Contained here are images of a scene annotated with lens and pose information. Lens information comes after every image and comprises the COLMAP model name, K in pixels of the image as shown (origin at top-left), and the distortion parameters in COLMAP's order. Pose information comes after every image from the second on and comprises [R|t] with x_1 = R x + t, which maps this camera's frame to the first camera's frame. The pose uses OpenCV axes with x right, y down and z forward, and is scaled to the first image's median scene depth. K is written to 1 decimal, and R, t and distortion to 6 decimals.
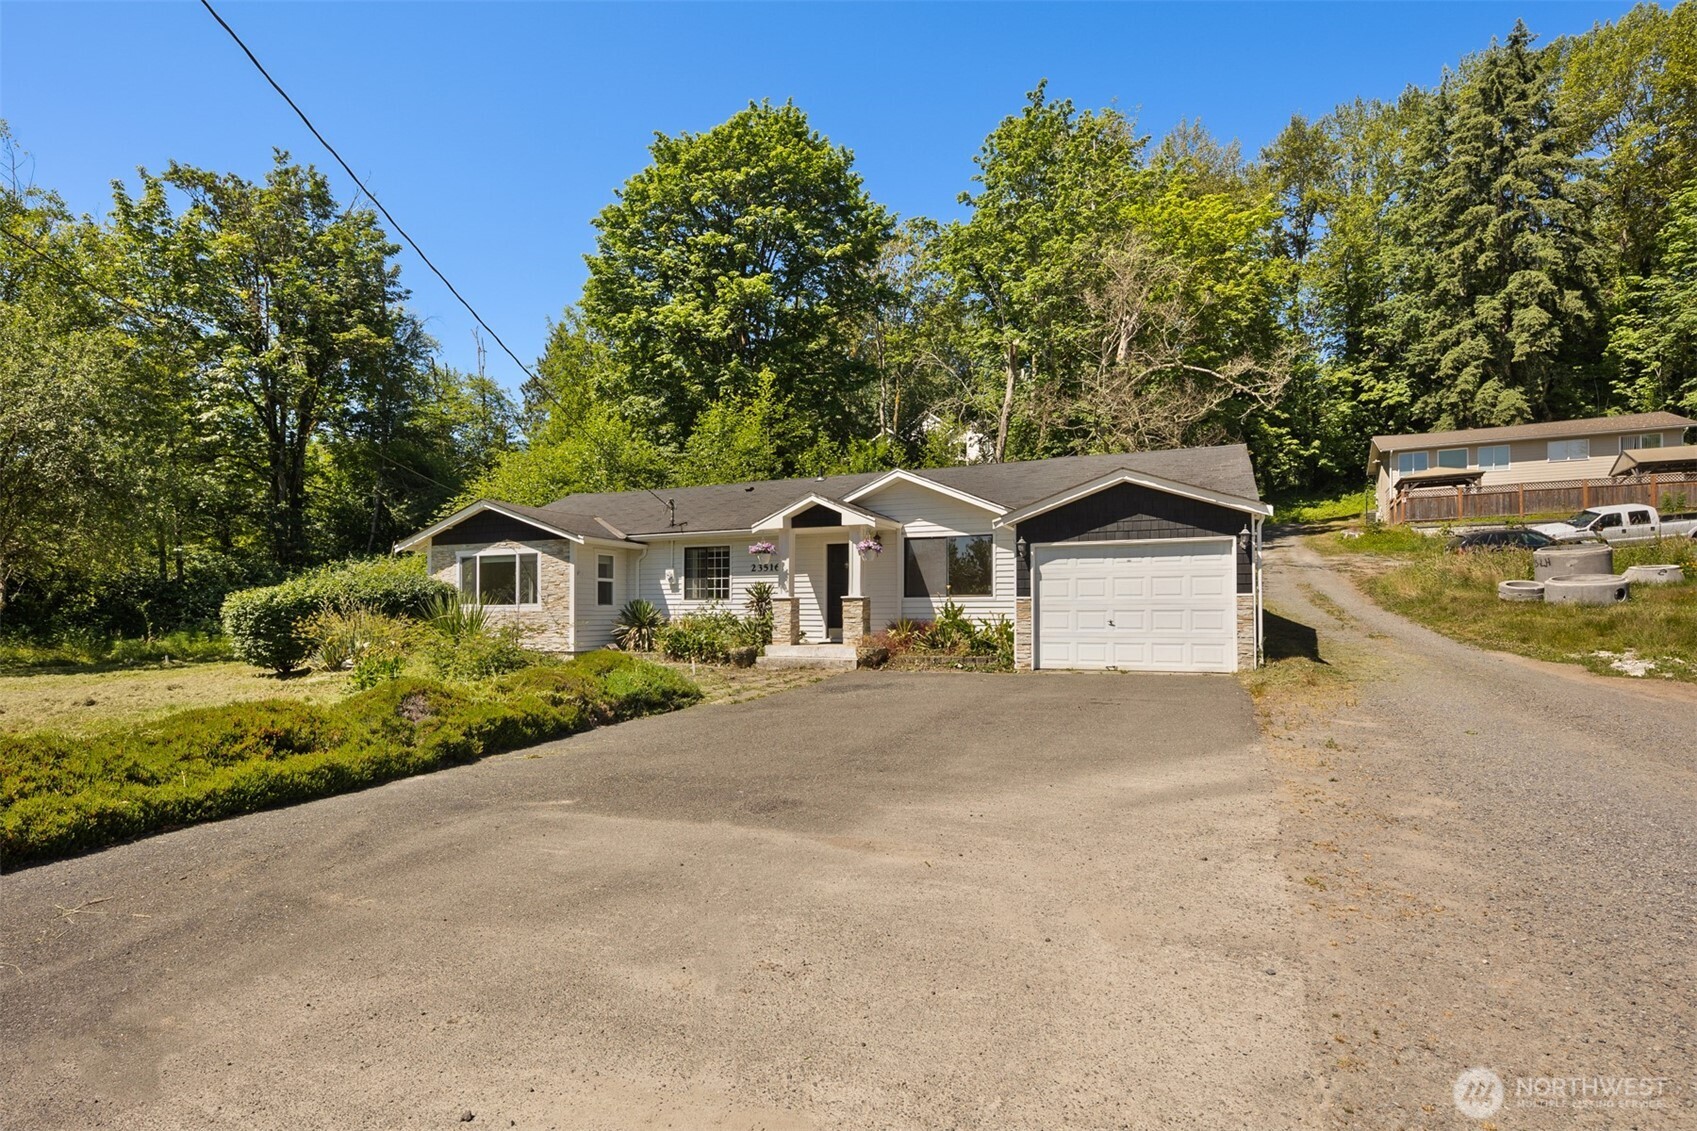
lens RADIAL K [[823.3, 0, 845.6], [0, 823.3, 595.4], [0, 0, 1]] dist [0.005478, -0.006896]
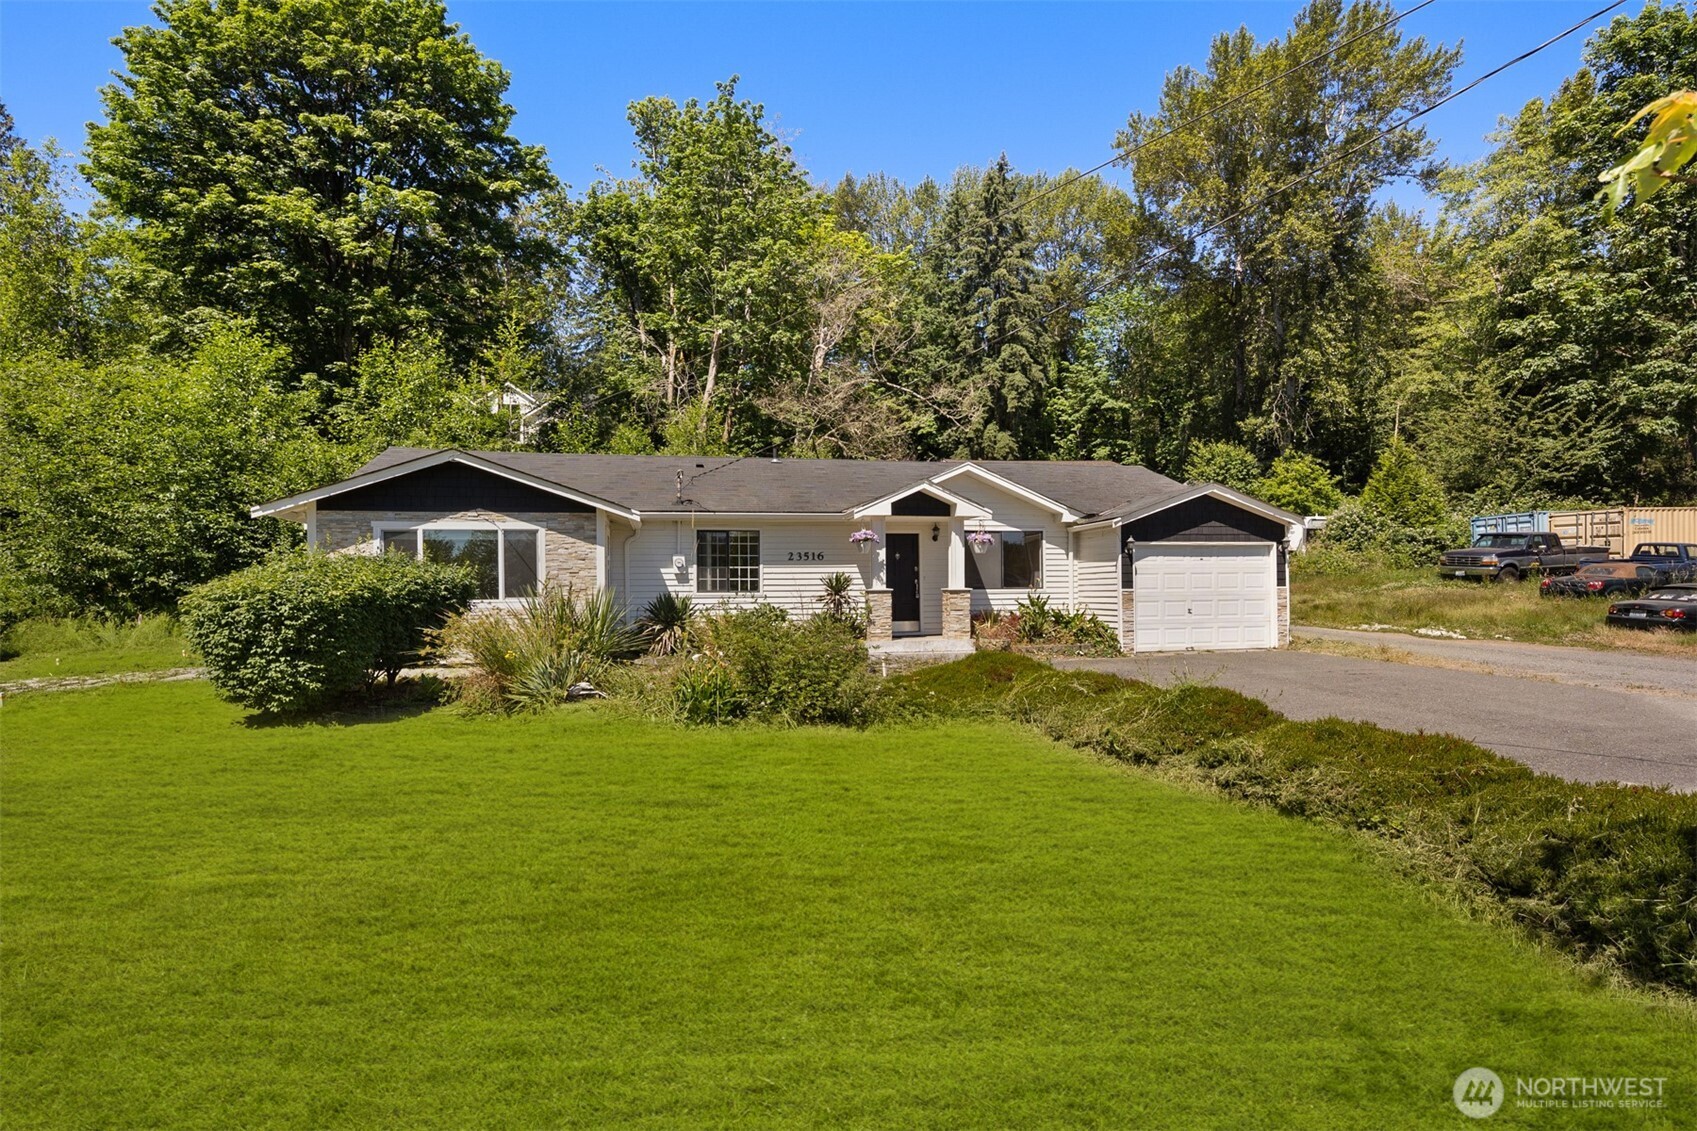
lens RADIAL K [[823.3, 0, 845.6], [0, 823.3, 595.4], [0, 0, 1]] dist [0.005478, -0.006896]
pose [[0.811441, -0.004239, 0.584419, -0.221467], [-0.001615, 0.999954, 0.009495, 0.000119], [-0.584432, -0.008649, 0.811397, 0.089964]]
